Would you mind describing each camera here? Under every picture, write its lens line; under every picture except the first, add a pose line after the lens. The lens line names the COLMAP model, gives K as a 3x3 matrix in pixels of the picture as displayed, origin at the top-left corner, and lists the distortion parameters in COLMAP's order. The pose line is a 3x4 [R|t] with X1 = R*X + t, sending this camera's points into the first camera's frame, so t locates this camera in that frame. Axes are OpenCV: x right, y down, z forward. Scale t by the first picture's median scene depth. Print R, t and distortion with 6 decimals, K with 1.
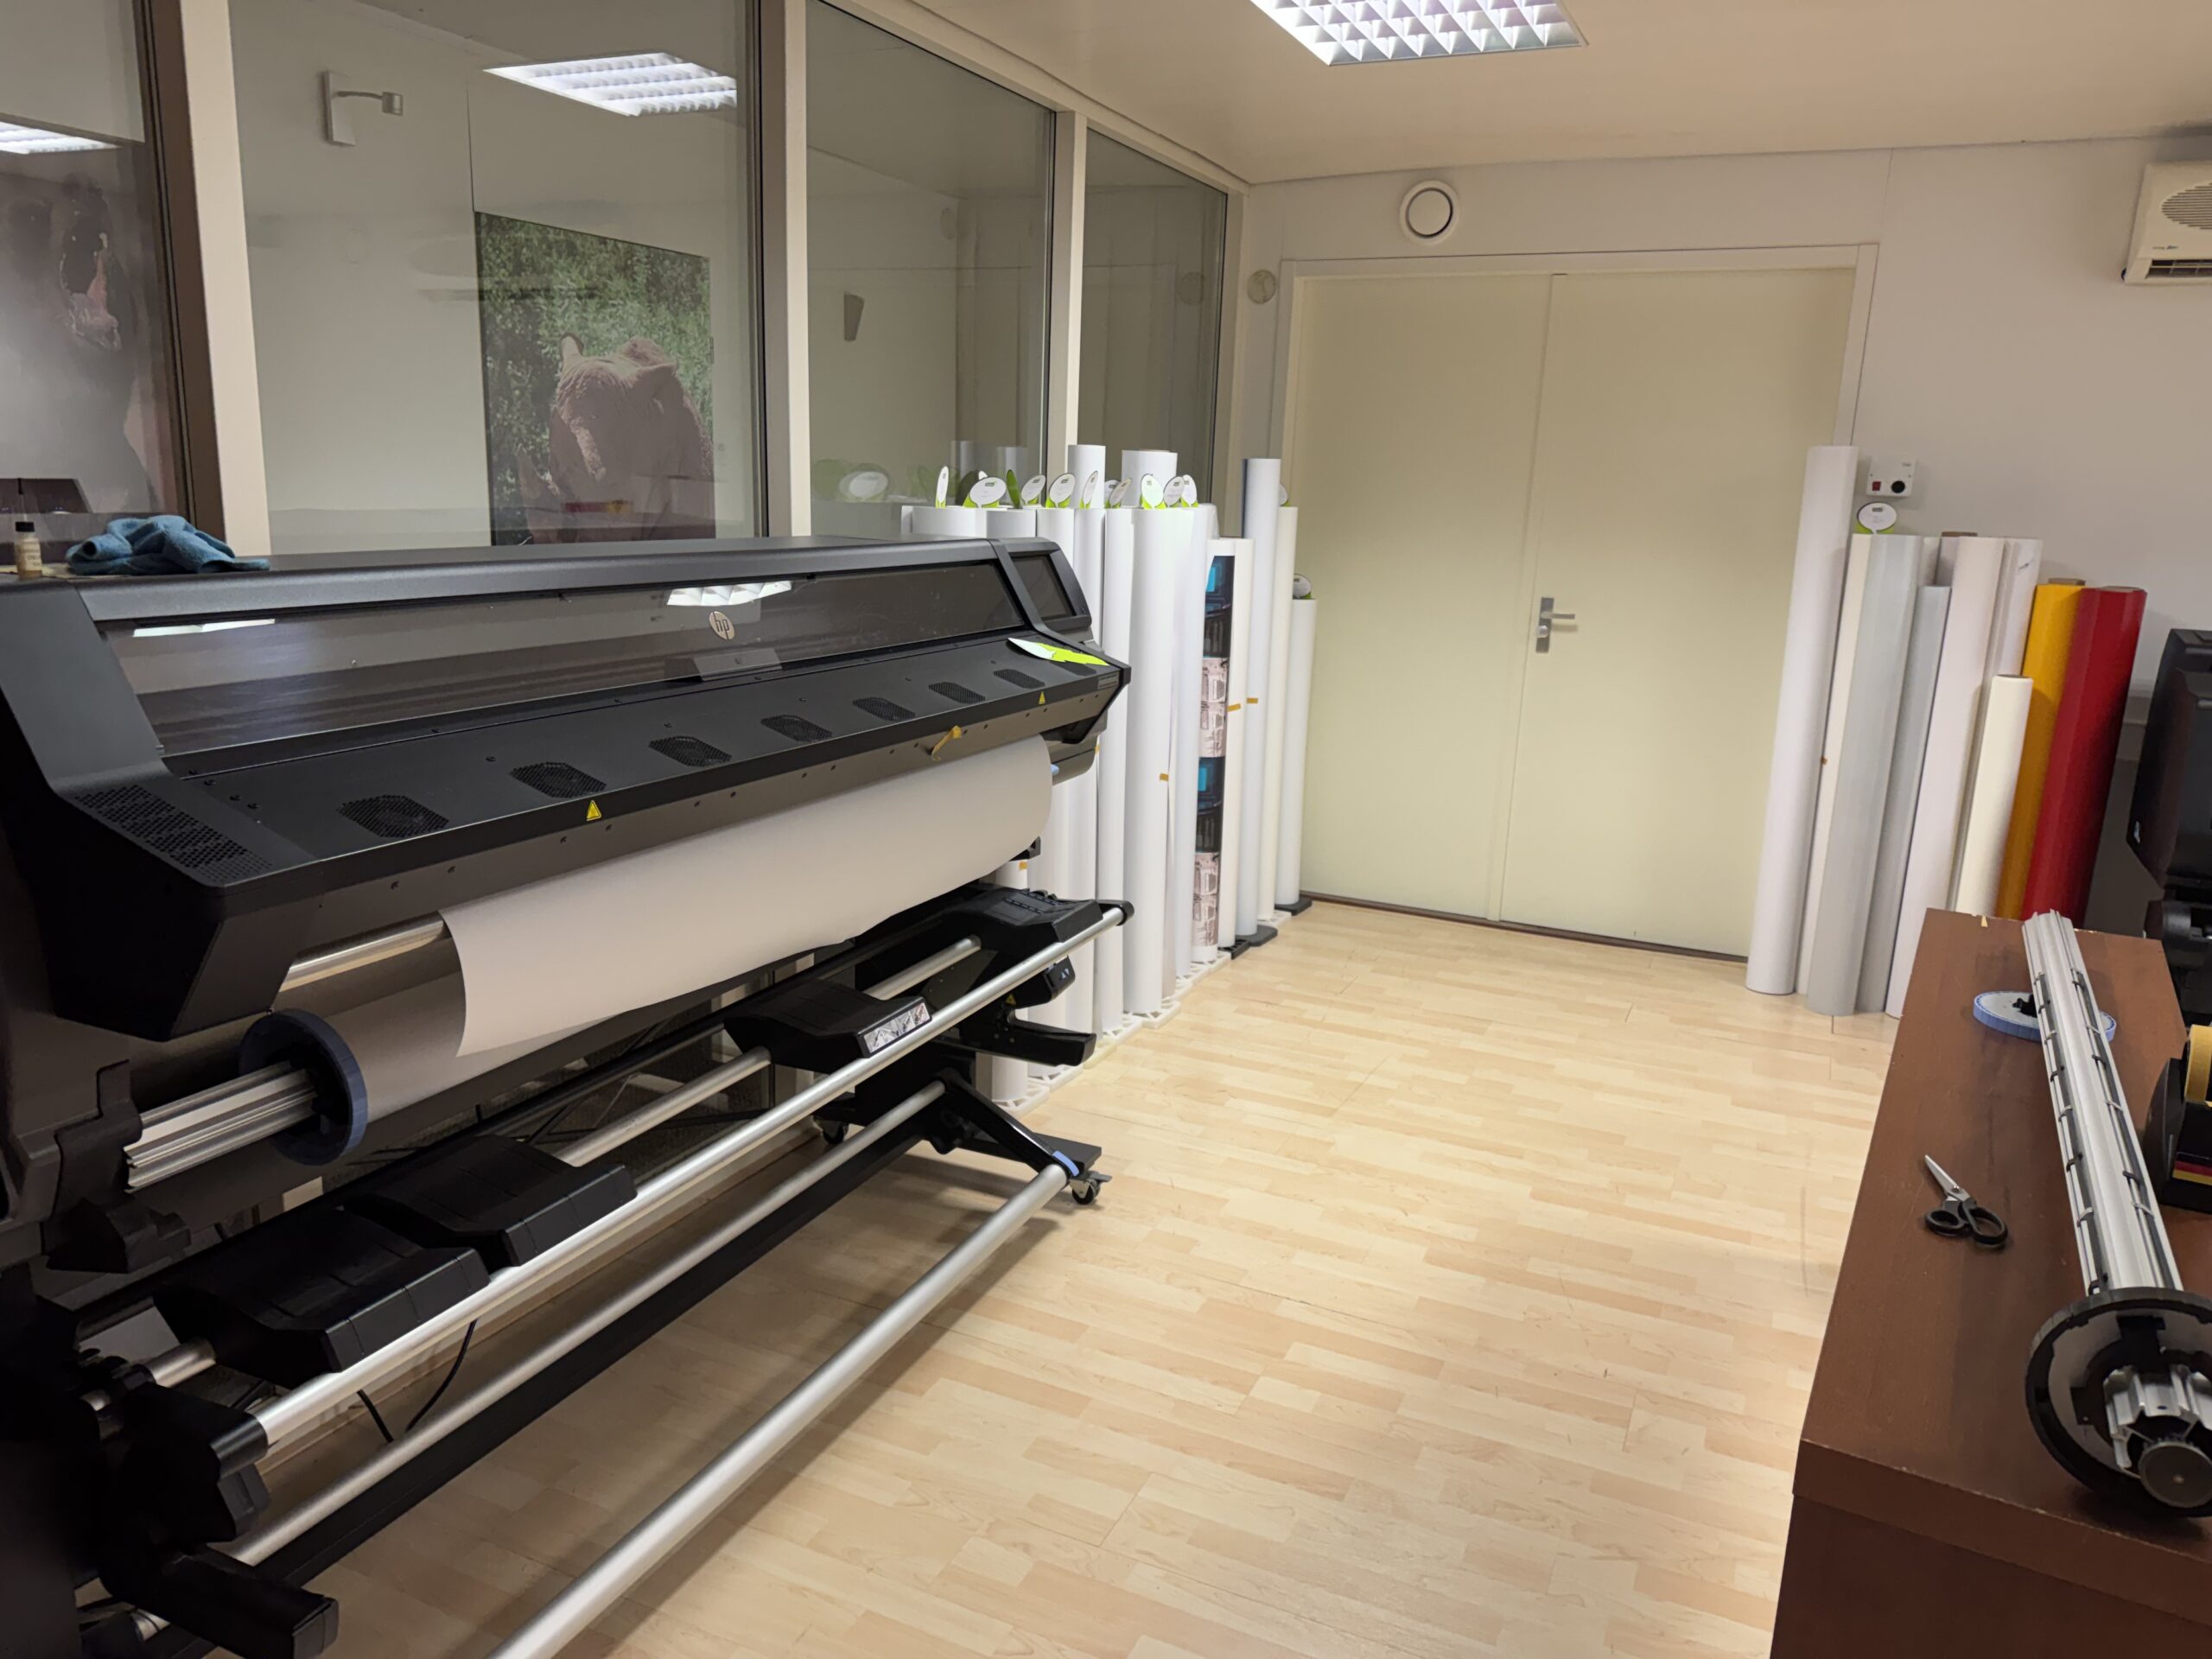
lens RADIAL K [[1533.3, 0, 1100.3], [0, 1533.3, 822.1], [0, 0, 1]] dist [0.004856, -0.023494]
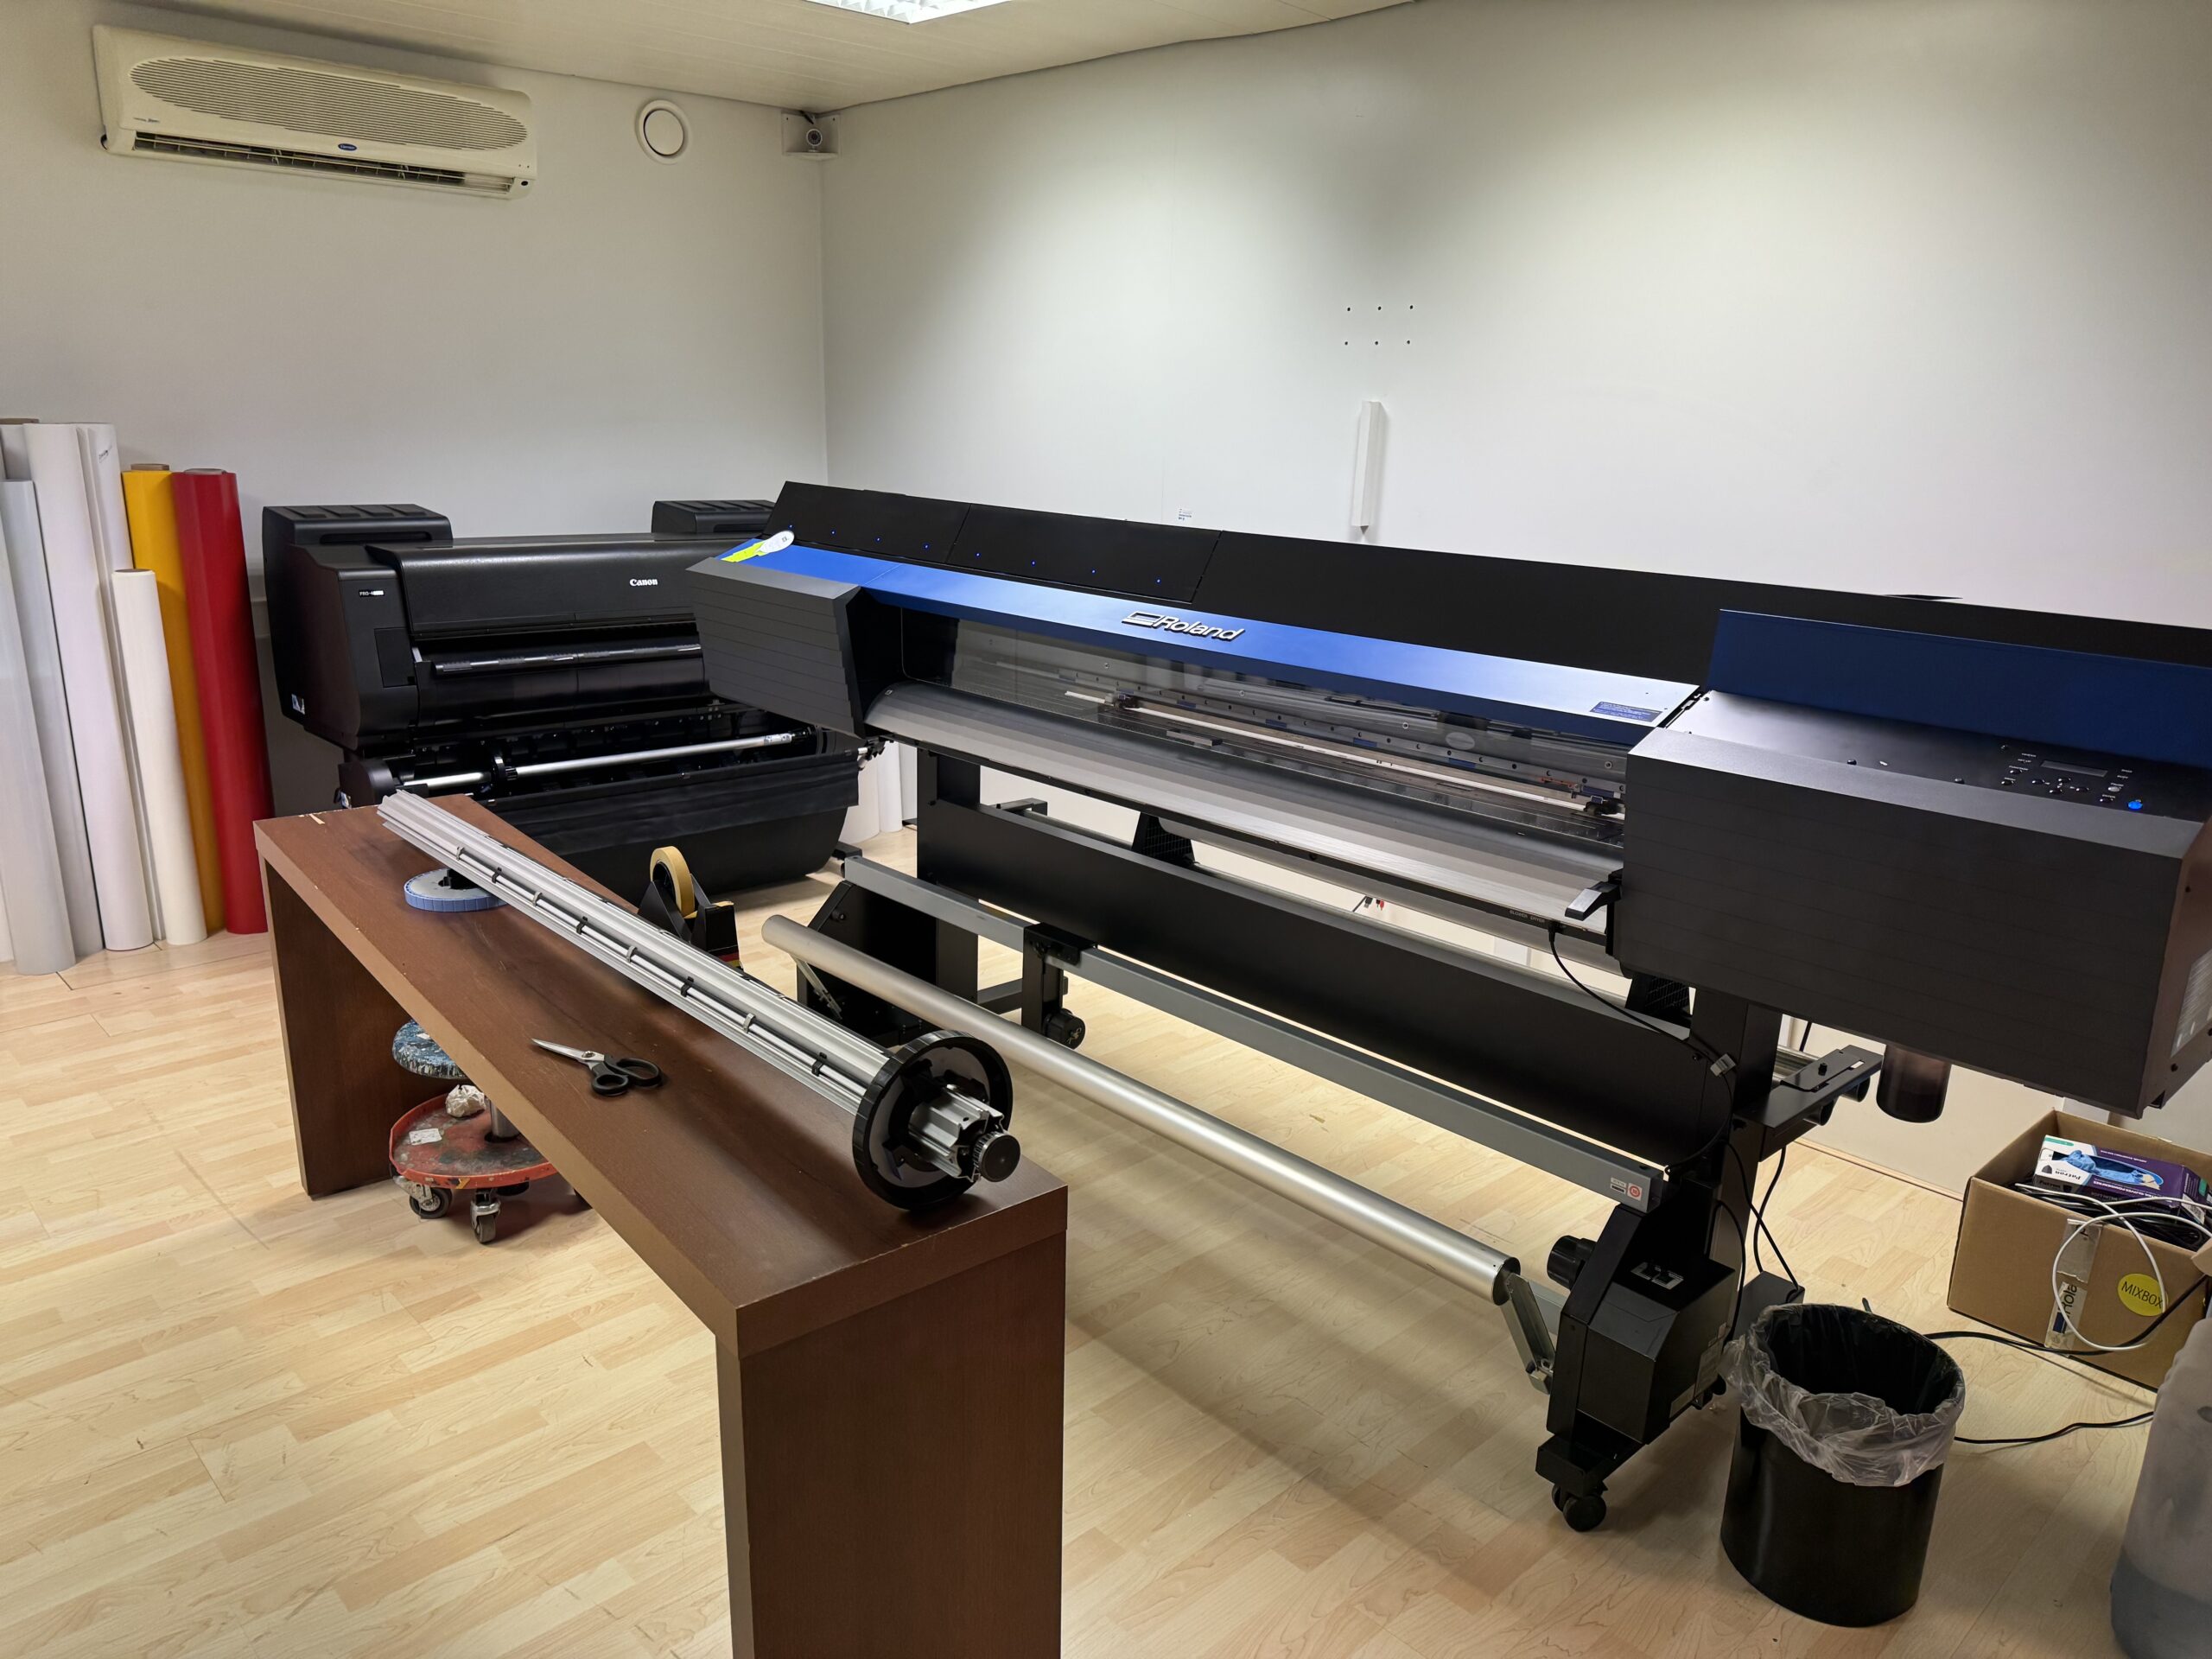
lens RADIAL K [[1533.3, 0, 1102.8], [0, 1533.3, 839.3], [0, 0, 1]] dist [0.004856, -0.023494]
pose [[0.339780, -0.273592, 0.899831, -0.107574], [0.189688, 0.957028, 0.219355, -0.031463], [-0.921177, 0.096155, 0.377076, 0.105616]]
